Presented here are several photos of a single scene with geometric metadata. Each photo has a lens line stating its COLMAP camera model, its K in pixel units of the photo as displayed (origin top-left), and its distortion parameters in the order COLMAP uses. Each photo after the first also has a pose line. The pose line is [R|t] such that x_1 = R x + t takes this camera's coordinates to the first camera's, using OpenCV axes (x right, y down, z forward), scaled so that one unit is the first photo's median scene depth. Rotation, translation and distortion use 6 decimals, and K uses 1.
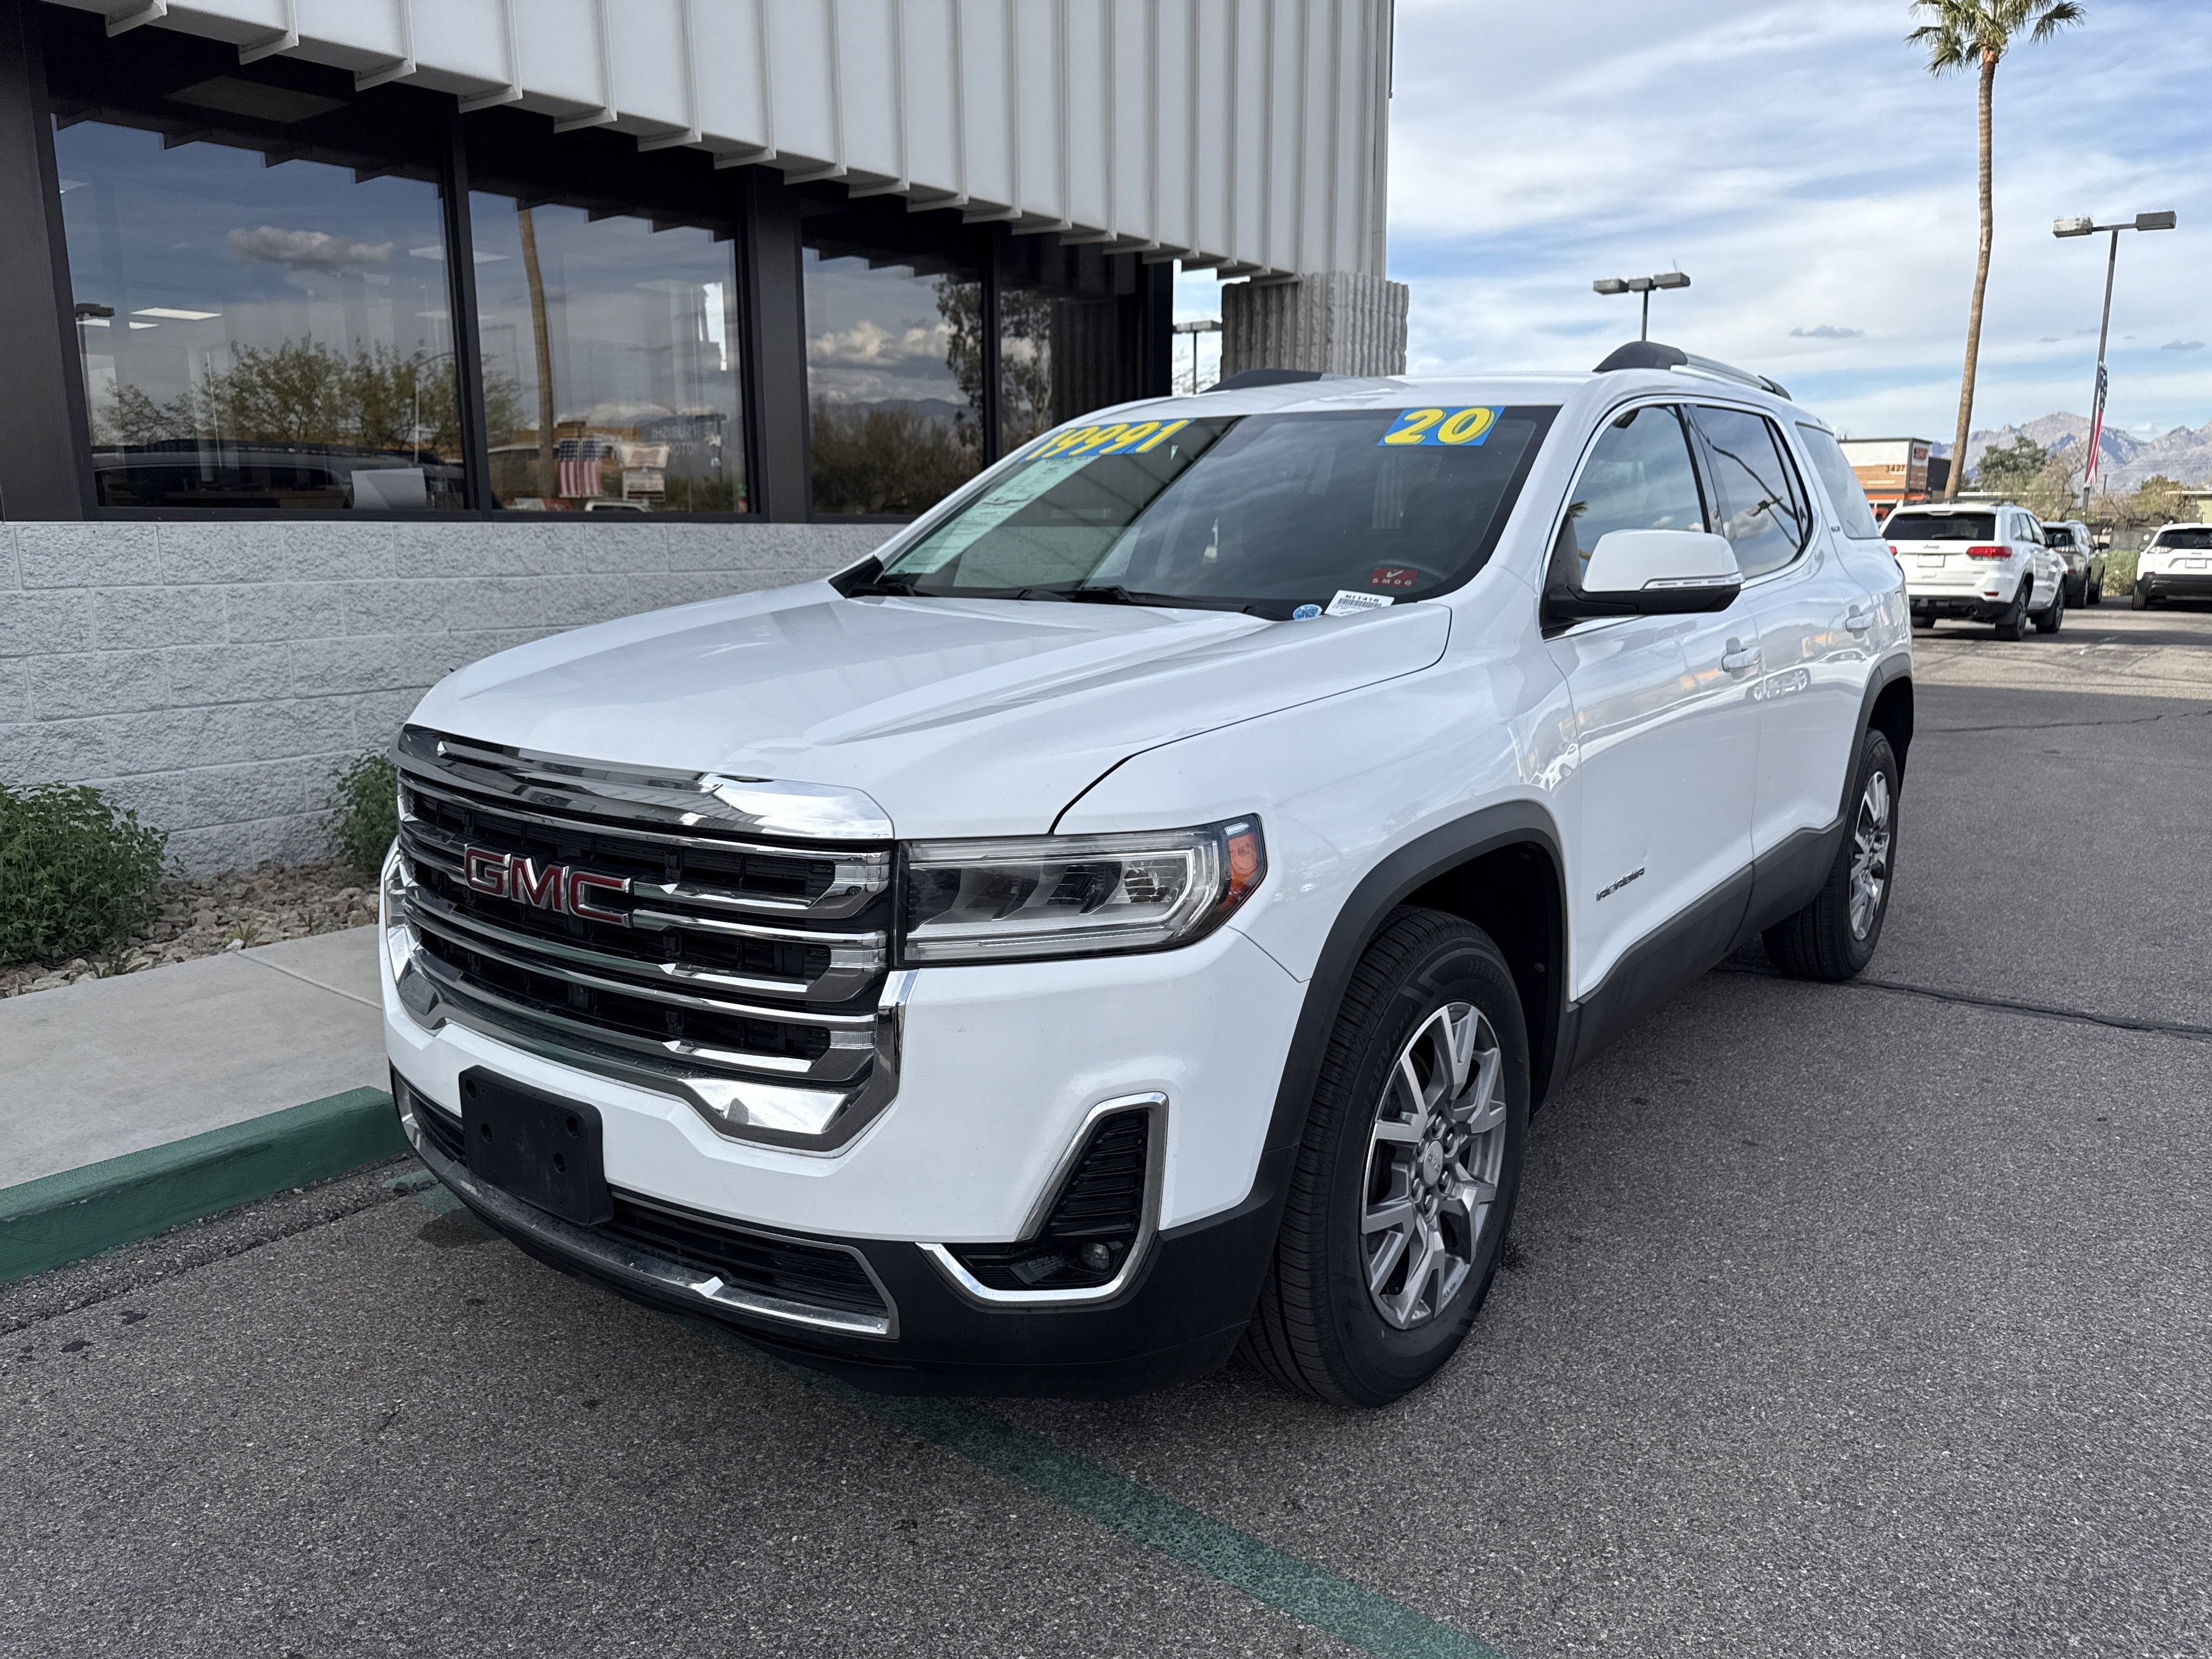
lens RADIAL K [[1578.4, 0, 1094.7], [0, 1578.4, 833.9], [0, 0, 1]] dist [0.004090, -0.009379]
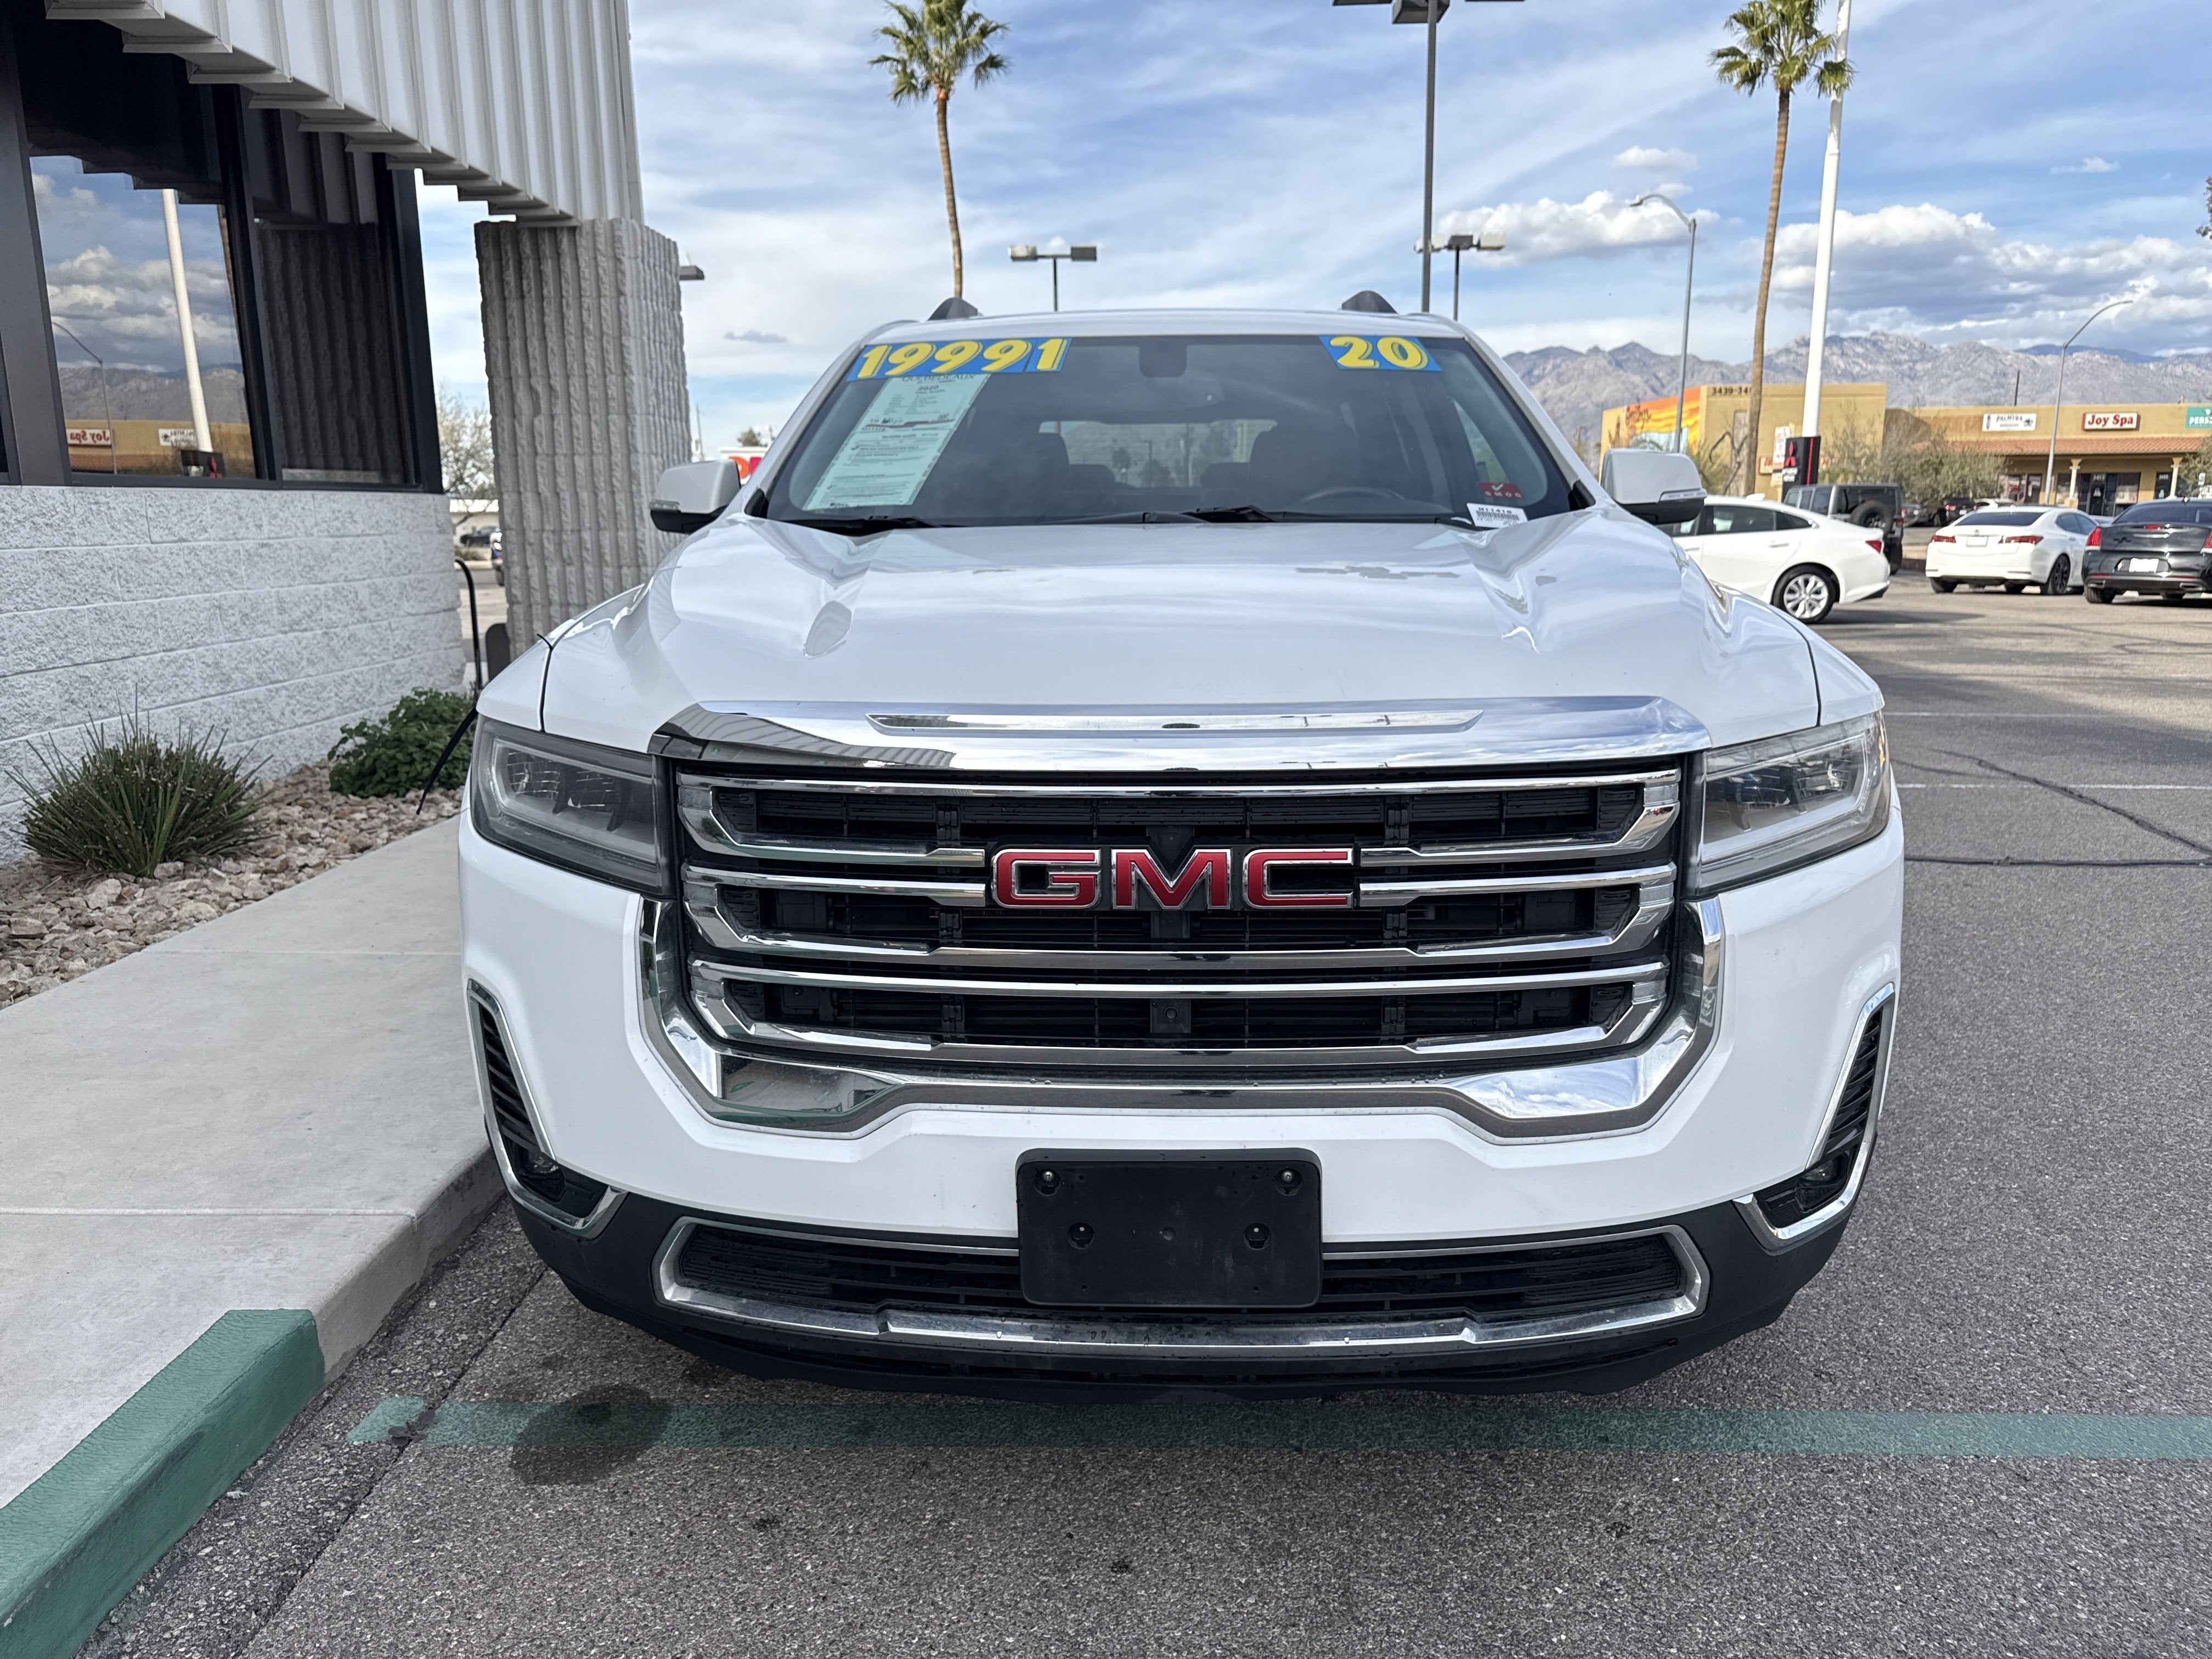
lens RADIAL K [[1546.0, 0, 1107.3], [0, 1546.0, 830.4], [0, 0, 1]] dist [0.084964, -0.110269]
pose [[0.813787, -0.125692, 0.567409, -0.275845], [0.122658, 0.991486, 0.043715, -0.009470], [-0.568072, 0.034022, 0.822275, 0.145108]]
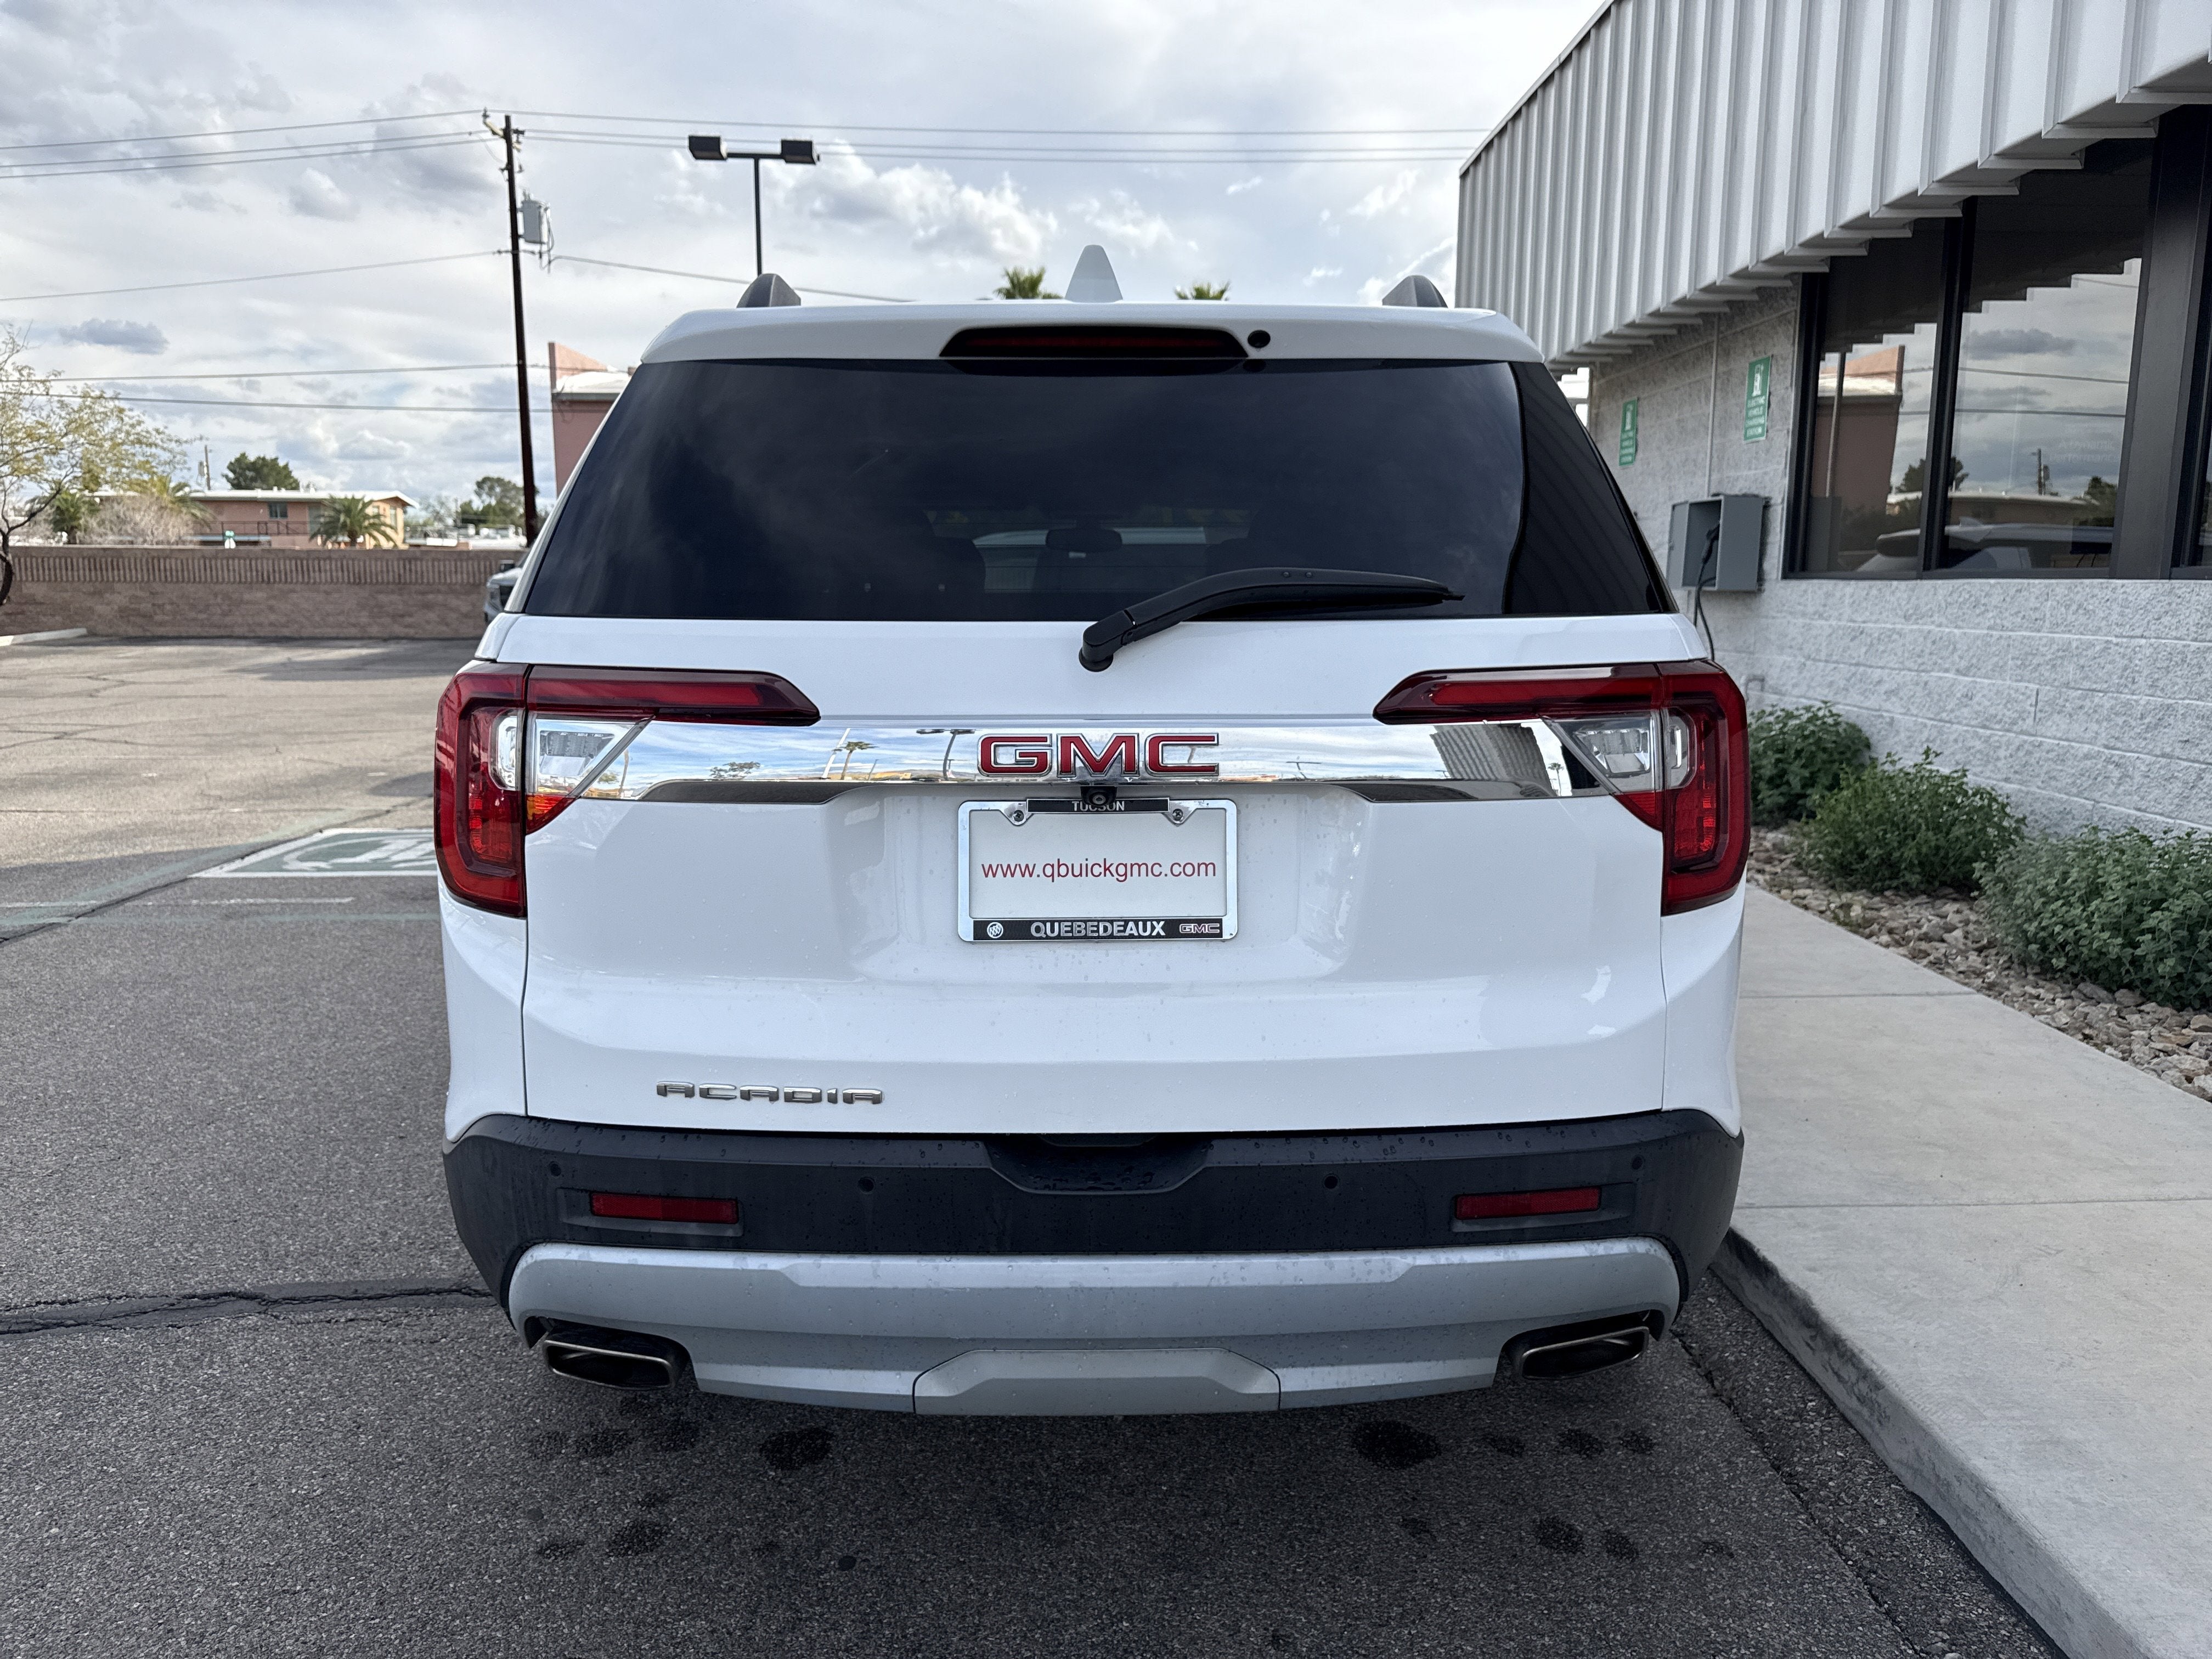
lens RADIAL K [[1546.0, 0, 1107.3], [0, 1546.0, 830.4], [0, 0, 1]] dist [0.084964, -0.110269]
pose [[-0.789016, 0.094917, -0.606996, 0.530060], [-0.118823, 0.945764, 0.302345, -0.232895], [0.602773, 0.310680, -0.734944, 1.192002]]
